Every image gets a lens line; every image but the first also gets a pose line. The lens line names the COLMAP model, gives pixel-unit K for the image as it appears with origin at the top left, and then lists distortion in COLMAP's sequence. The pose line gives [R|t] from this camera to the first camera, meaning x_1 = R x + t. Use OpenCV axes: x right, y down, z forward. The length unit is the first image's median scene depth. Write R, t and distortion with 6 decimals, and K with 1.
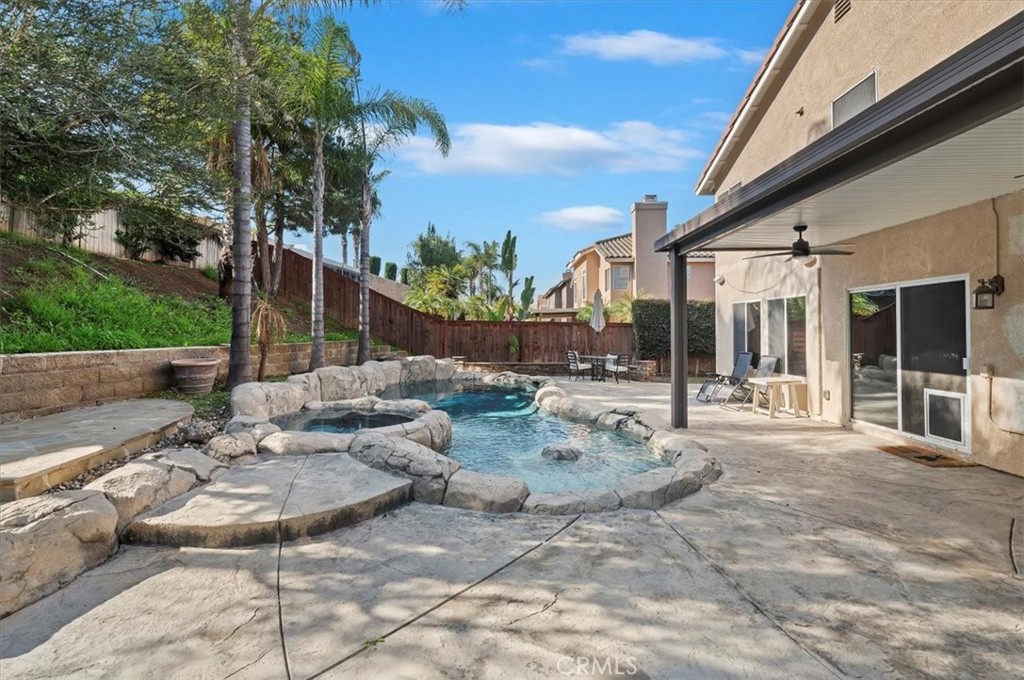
lens RADIAL K [[419.4, 0, 512.7], [0, 419.4, 330.7], [0, 0, 1]] dist [-0.000235, -0.001096]
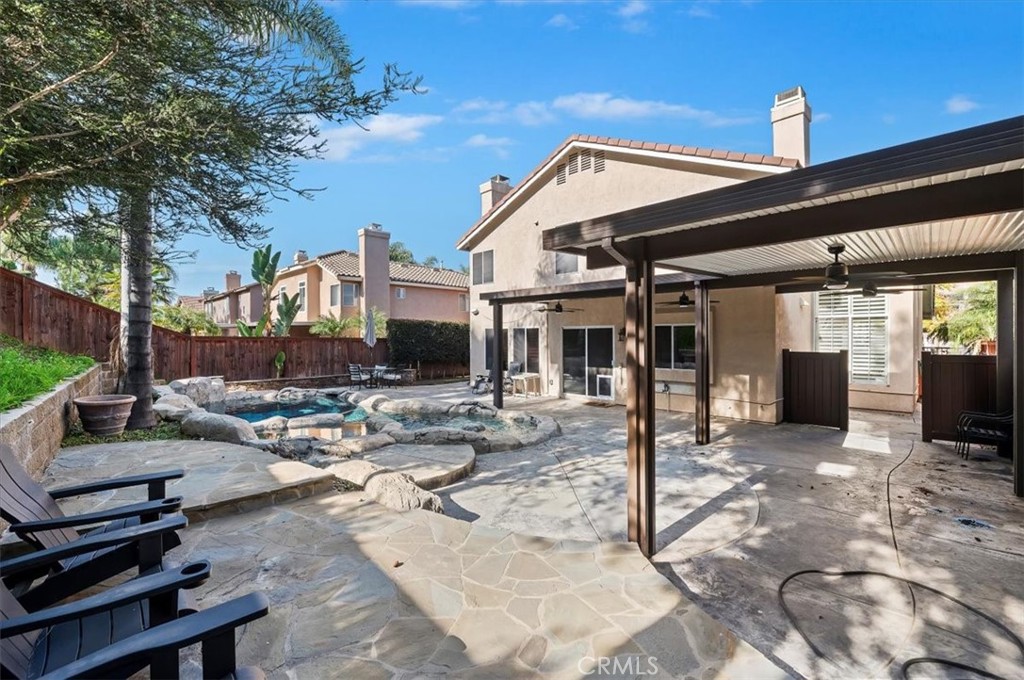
lens RADIAL K [[419.4, 0, 504.3], [0, 419.4, 339.6], [0, 0, 1]] dist [-0.000235, -0.001096]
pose [[0.711248, -0.006647, 0.702909, -0.749999], [0.002039, 0.999971, 0.007392, -0.052991], [-0.702938, -0.003824, 0.711241, -0.191965]]
